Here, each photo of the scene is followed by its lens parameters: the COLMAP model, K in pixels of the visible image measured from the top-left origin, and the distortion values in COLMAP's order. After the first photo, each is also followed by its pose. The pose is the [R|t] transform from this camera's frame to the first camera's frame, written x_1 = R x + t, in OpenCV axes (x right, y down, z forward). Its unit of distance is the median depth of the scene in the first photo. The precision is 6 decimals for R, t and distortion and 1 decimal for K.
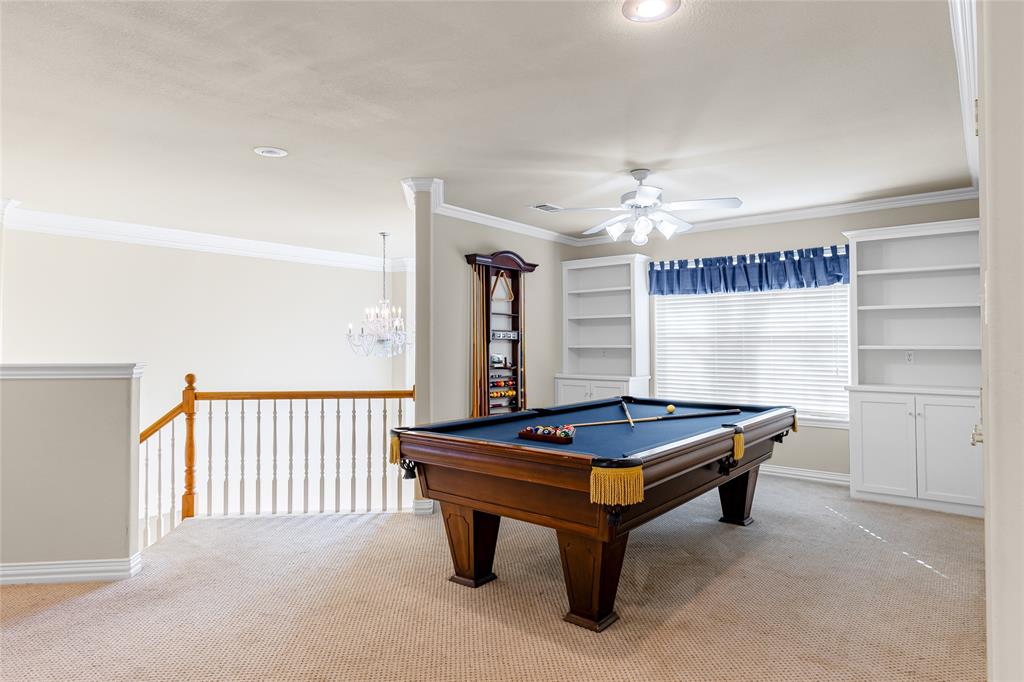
lens RADIAL K [[598.1, 0, 511.1], [0, 598.1, 336.1], [0, 0, 1]] dist [-0.000316, -0.000183]
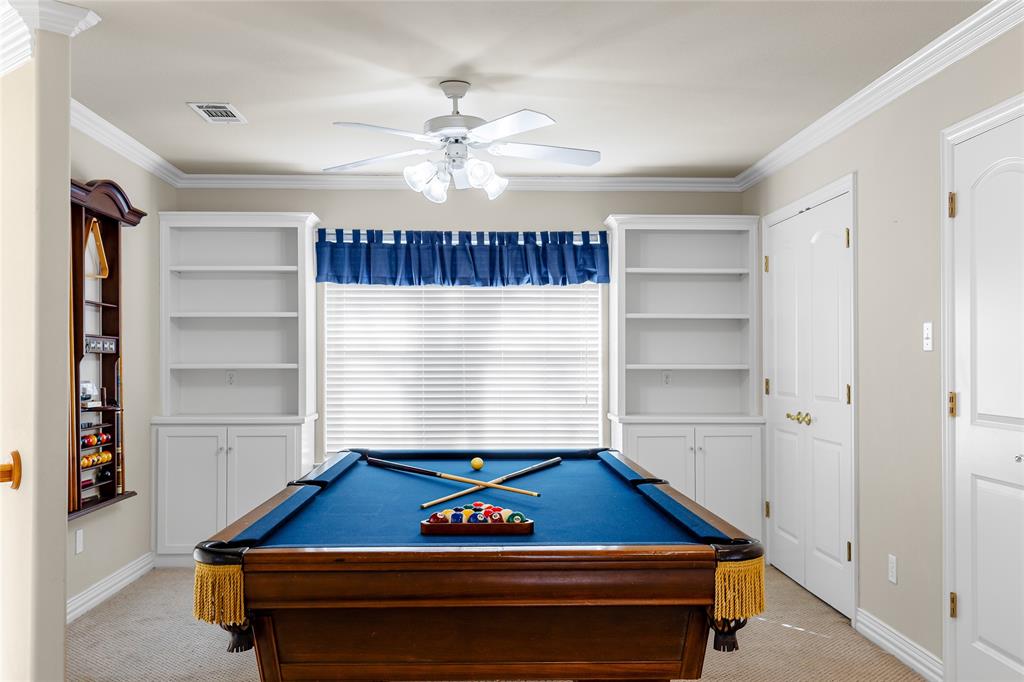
lens RADIAL K [[924.1, 0, 512.2], [0, 924.1, 348.6], [0, 0, 1]] dist [0.012447, 0.004759]
pose [[0.751881, 0.010334, 0.659218, -0.274345], [-0.009830, 0.999942, -0.004464, 0.001894], [-0.659225, -0.003123, 0.751939, 0.177570]]
